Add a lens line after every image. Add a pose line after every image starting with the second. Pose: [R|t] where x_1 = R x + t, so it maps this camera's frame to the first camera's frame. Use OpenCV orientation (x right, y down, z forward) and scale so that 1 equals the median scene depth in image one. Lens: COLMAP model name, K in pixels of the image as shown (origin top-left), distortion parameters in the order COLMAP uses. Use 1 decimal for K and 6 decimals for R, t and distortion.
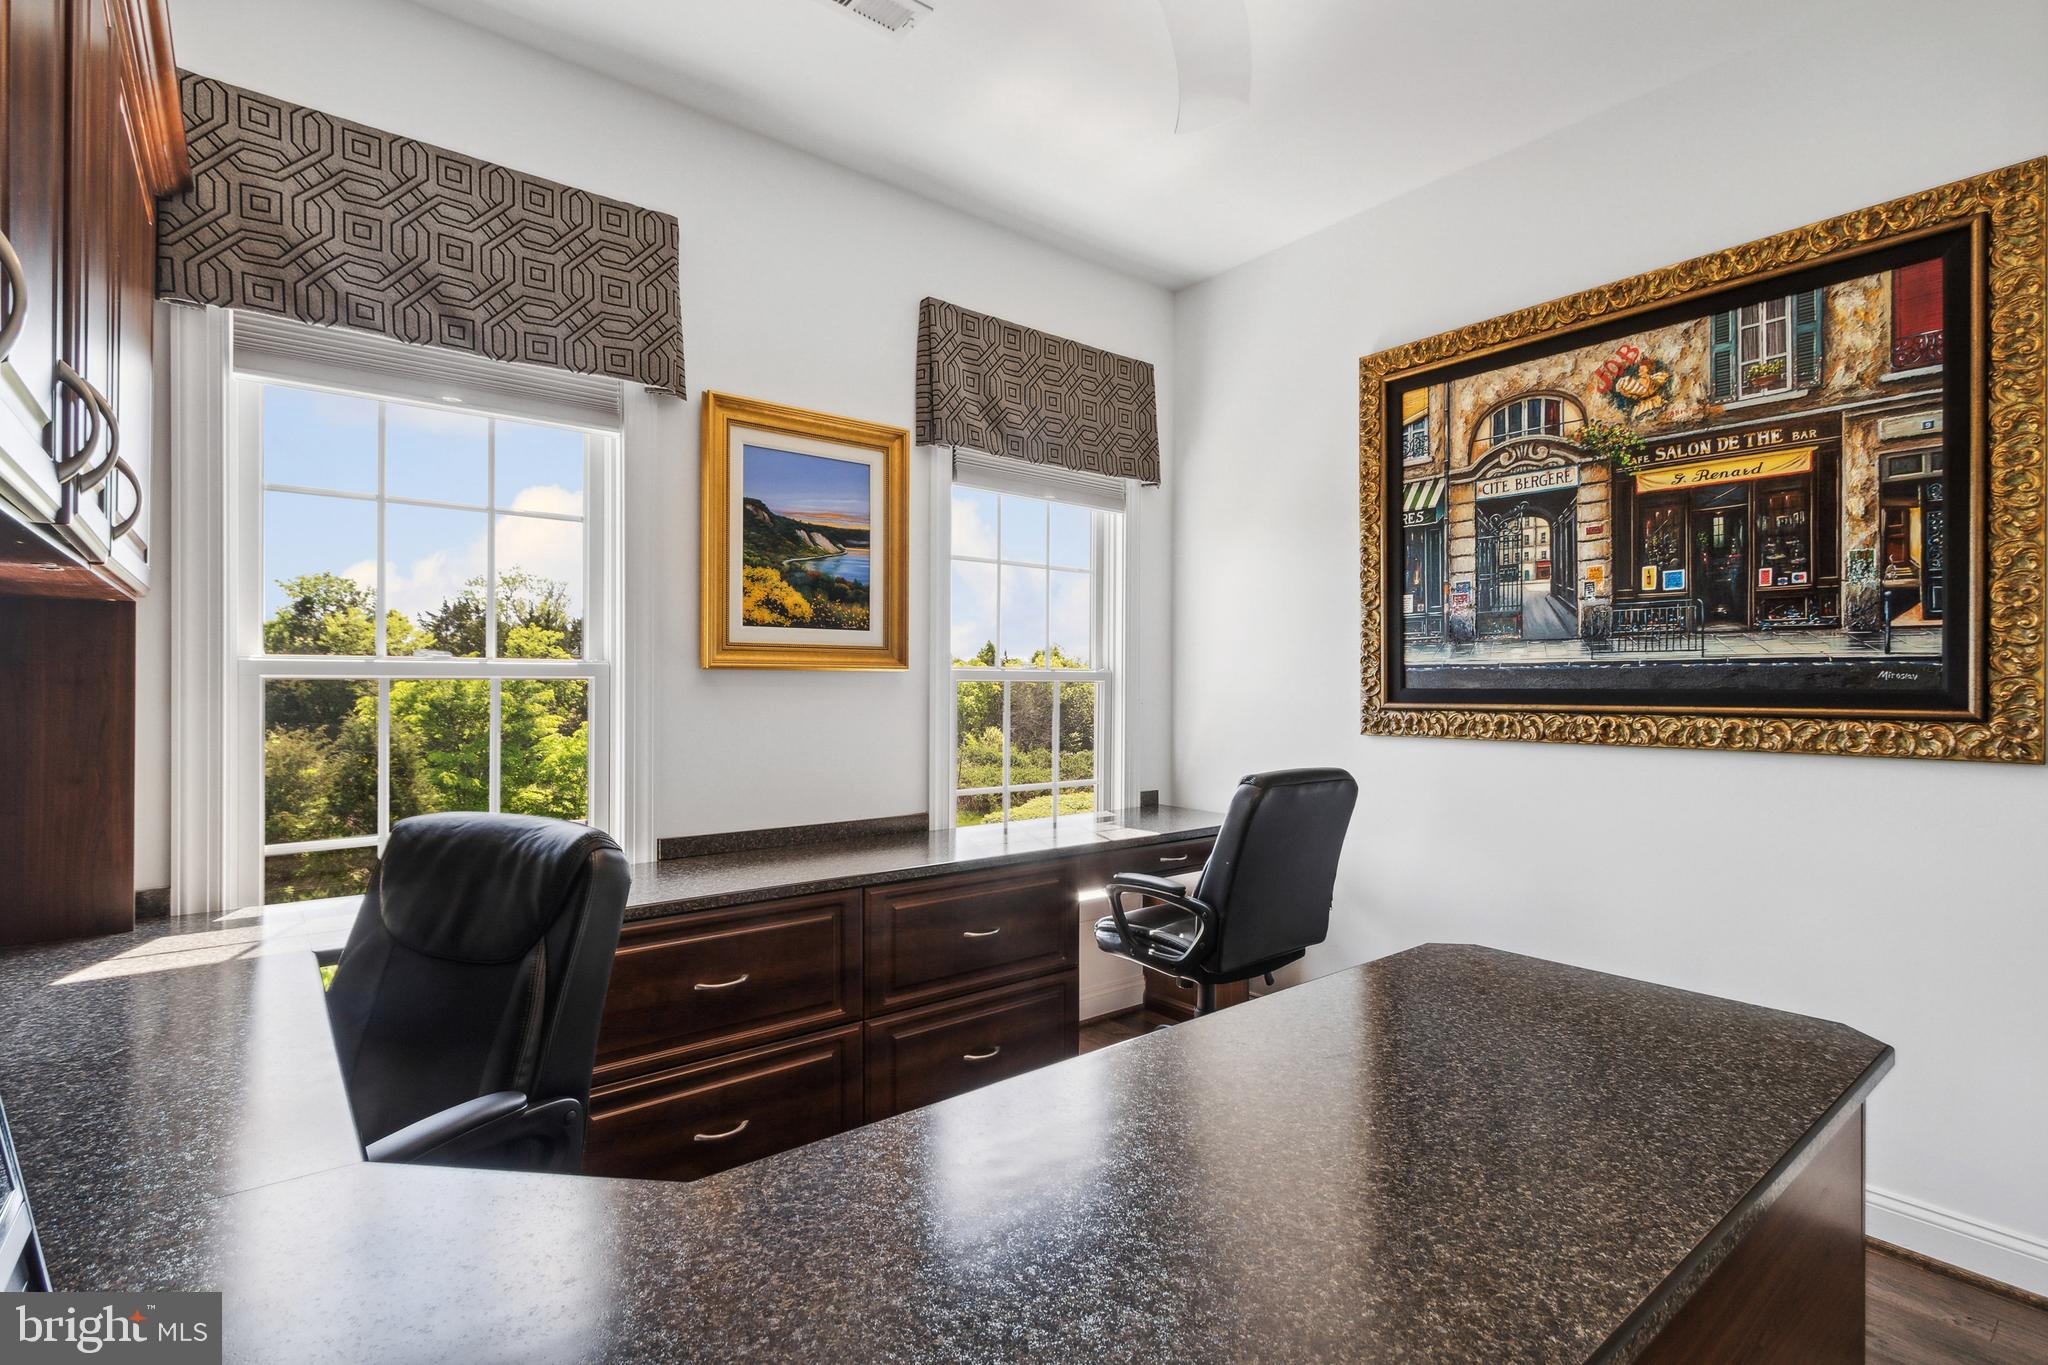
lens RADIAL K [[959.8, 0, 1001.4], [0, 959.8, 683.9], [0, 0, 1]] dist [-0.000450, -0.000045]
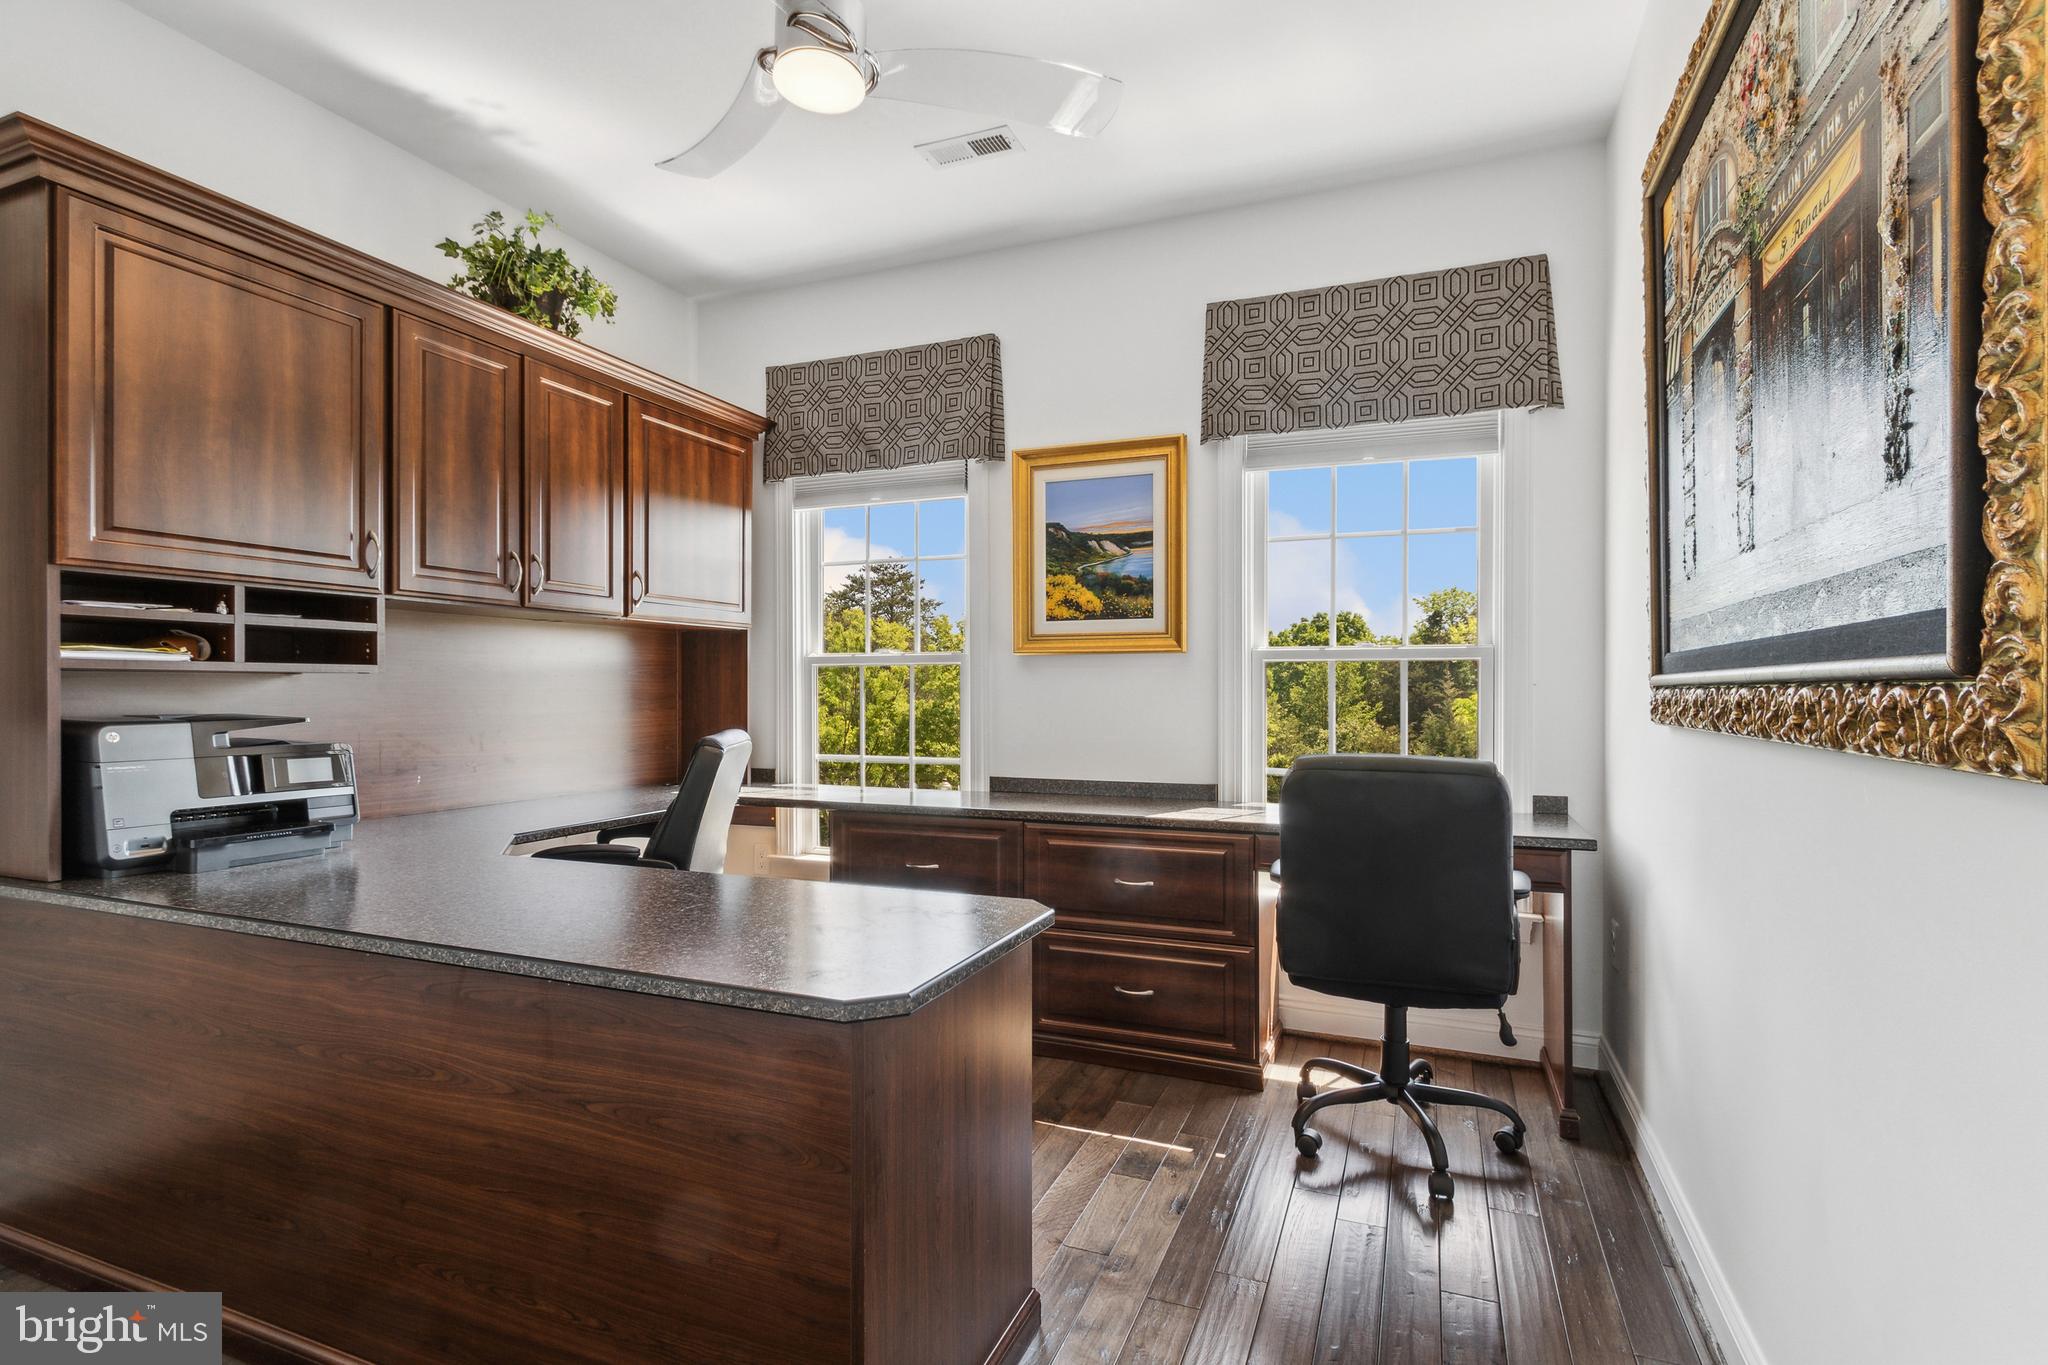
lens RADIAL K [[982.3, 0, 1021.8], [0, 982.3, 681.3], [0, 0, 1]] dist [0.000139, -0.000145]
pose [[0.486431, -0.006848, -0.873692, 0.833359], [-0.000750, 0.999966, -0.008255, 0.030161], [0.873719, 0.004671, 0.486409, 0.304521]]
